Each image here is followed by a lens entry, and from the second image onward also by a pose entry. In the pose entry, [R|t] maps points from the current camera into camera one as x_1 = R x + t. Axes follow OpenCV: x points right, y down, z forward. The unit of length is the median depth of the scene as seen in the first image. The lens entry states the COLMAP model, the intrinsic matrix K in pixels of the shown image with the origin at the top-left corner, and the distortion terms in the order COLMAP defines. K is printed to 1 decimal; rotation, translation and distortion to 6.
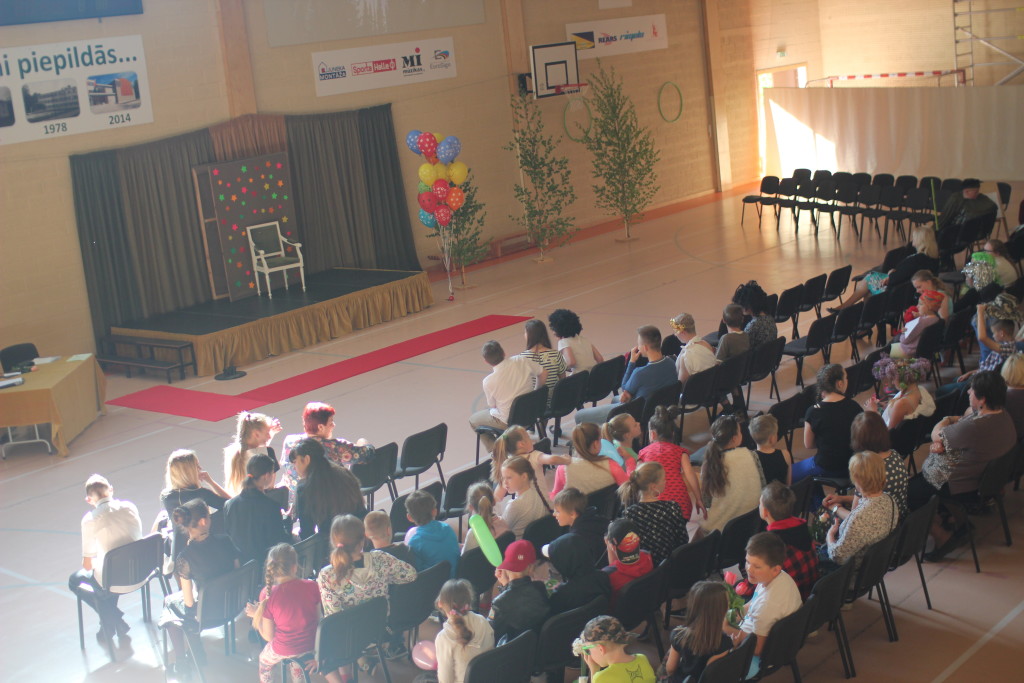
lens RADIAL K [[1460.8, 0, 512.0], [0, 1460.8, 341.5], [0, 0, 1]] dist [-0.132038, -0.013798]
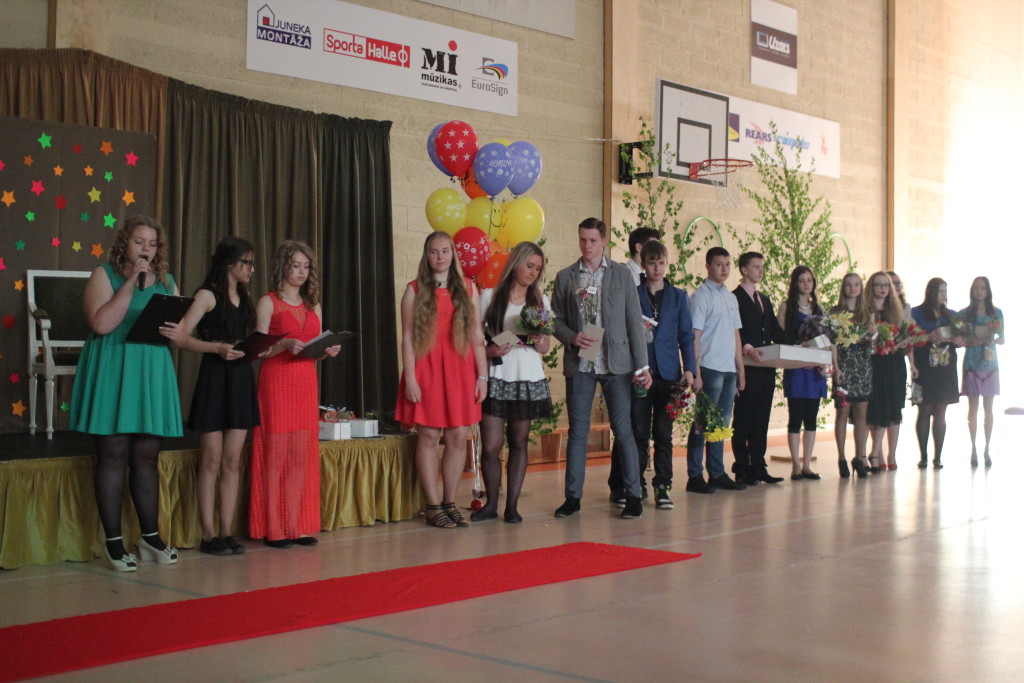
lens RADIAL K [[1460.8, 0, 512.0], [0, 1460.8, 341.5], [0, 0, 1]] dist [-0.132038, -0.013798]
pose [[0.993139, 0.116097, 0.013997, -0.038912], [-0.110618, 0.971529, -0.209512, 0.012391], [-0.037923, 0.206526, 0.977706, 0.508797]]
